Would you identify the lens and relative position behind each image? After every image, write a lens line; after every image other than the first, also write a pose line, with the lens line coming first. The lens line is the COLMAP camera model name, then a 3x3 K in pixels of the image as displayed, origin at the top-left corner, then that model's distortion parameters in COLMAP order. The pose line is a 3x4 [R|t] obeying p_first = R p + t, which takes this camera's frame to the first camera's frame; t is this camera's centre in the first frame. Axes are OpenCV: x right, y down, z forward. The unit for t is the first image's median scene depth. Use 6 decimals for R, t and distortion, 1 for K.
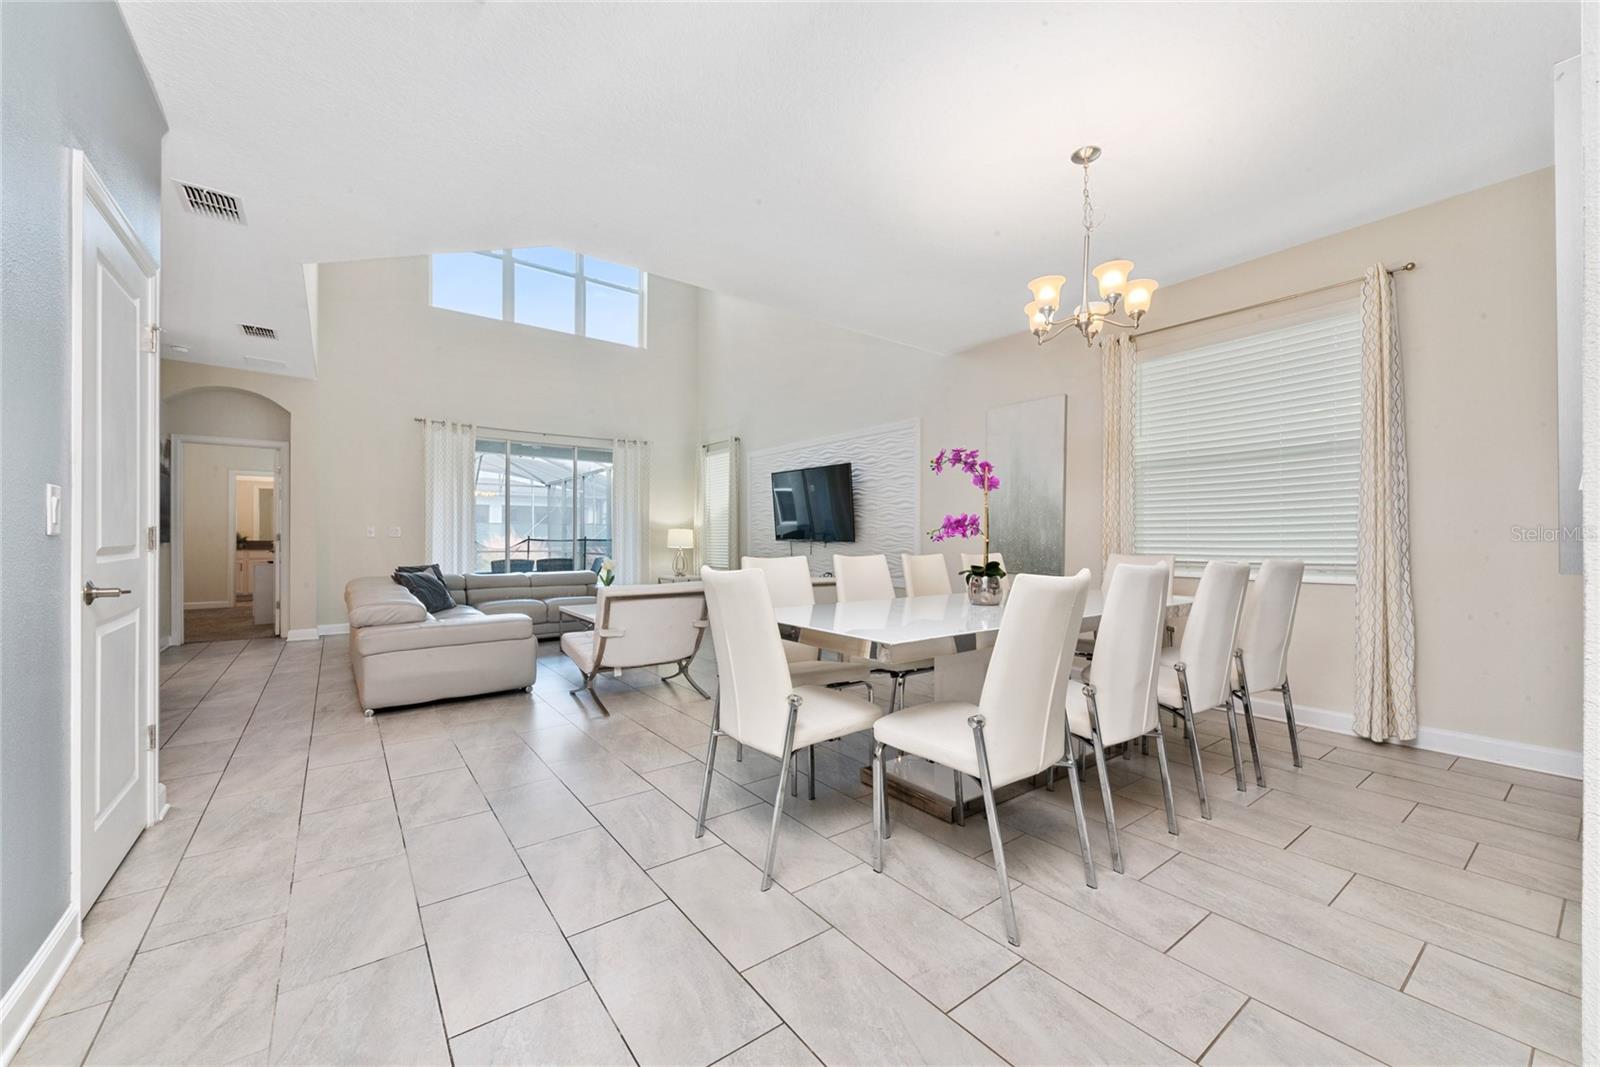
lens RADIAL K [[626.7, 0, 805.0], [0, 626.7, 539.9], [0, 0, 1]] dist [0.010272, -0.000140]
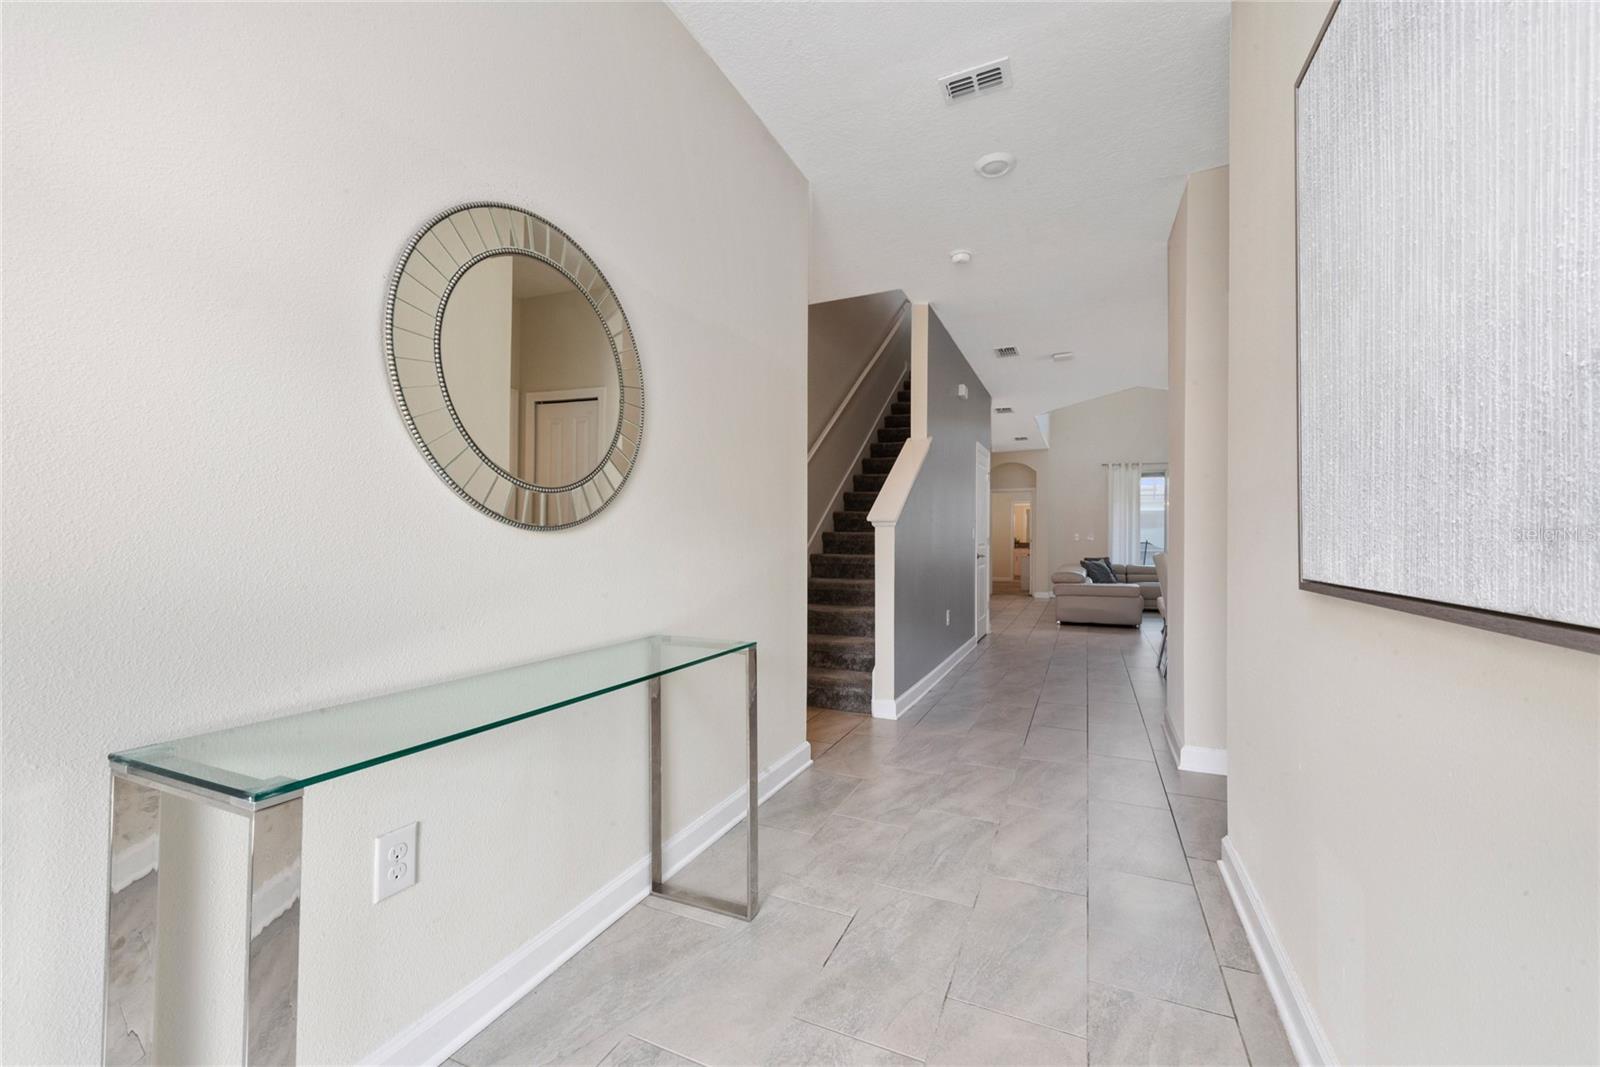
lens RADIAL K [[626.7, 0, 805.0], [0, 626.7, 539.9], [0, 0, 1]] dist [0.010272, -0.000140]
pose [[0.488756, -0.001753, -0.872419, 0.423199], [-0.002758, 0.999990, -0.003555, 0.002273], [0.872416, 0.004144, 0.488746, -0.448589]]
